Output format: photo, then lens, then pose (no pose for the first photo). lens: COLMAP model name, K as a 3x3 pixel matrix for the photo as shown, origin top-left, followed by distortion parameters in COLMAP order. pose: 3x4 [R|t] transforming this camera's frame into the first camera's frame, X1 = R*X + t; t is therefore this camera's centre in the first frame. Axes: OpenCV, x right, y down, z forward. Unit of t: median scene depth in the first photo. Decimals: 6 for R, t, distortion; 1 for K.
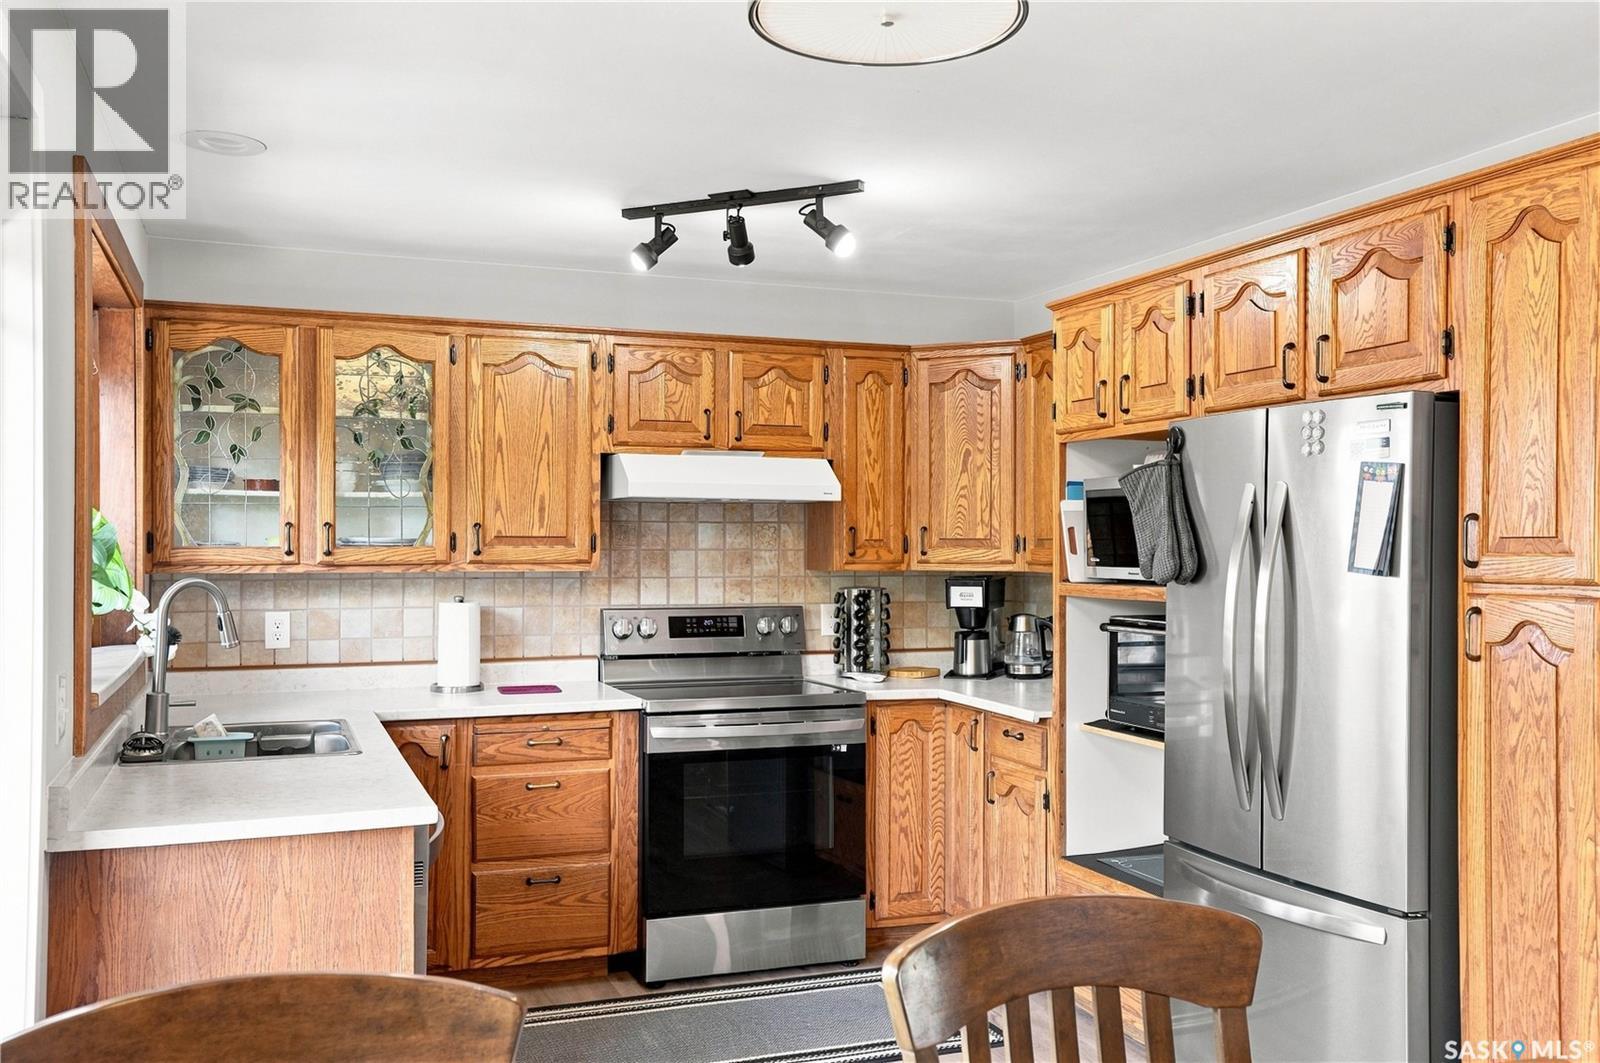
lens RADIAL K [[1419.7, 0, 797.0], [0, 1419.7, 549.1], [0, 0, 1]] dist [0.021304, 0.097293]
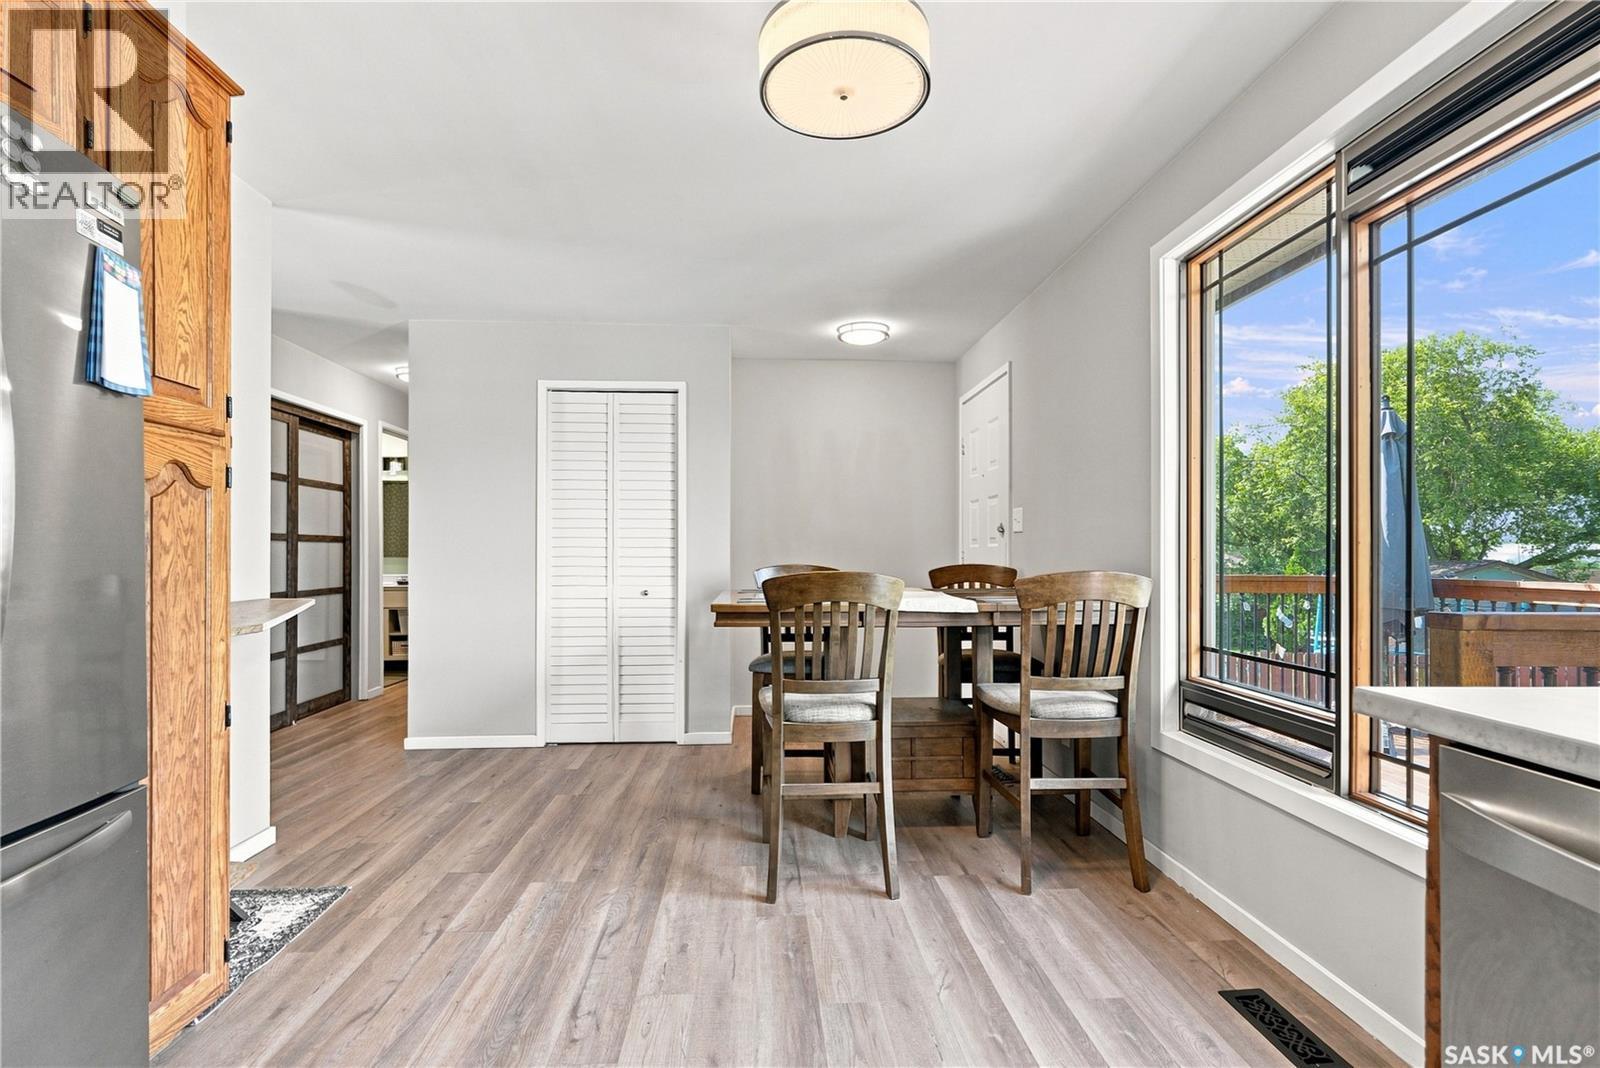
lens RADIAL K [[744.5, 0, 799.7], [0, 744.5, 553.5], [0, 0, 1]] dist [0.001018, 0.000488]
pose [[-0.956626, -0.002206, 0.291312, -0.063279], [-0.001409, 0.999995, 0.002947, 0.070636], [-0.291317, 0.002409, -0.956624, 0.836285]]
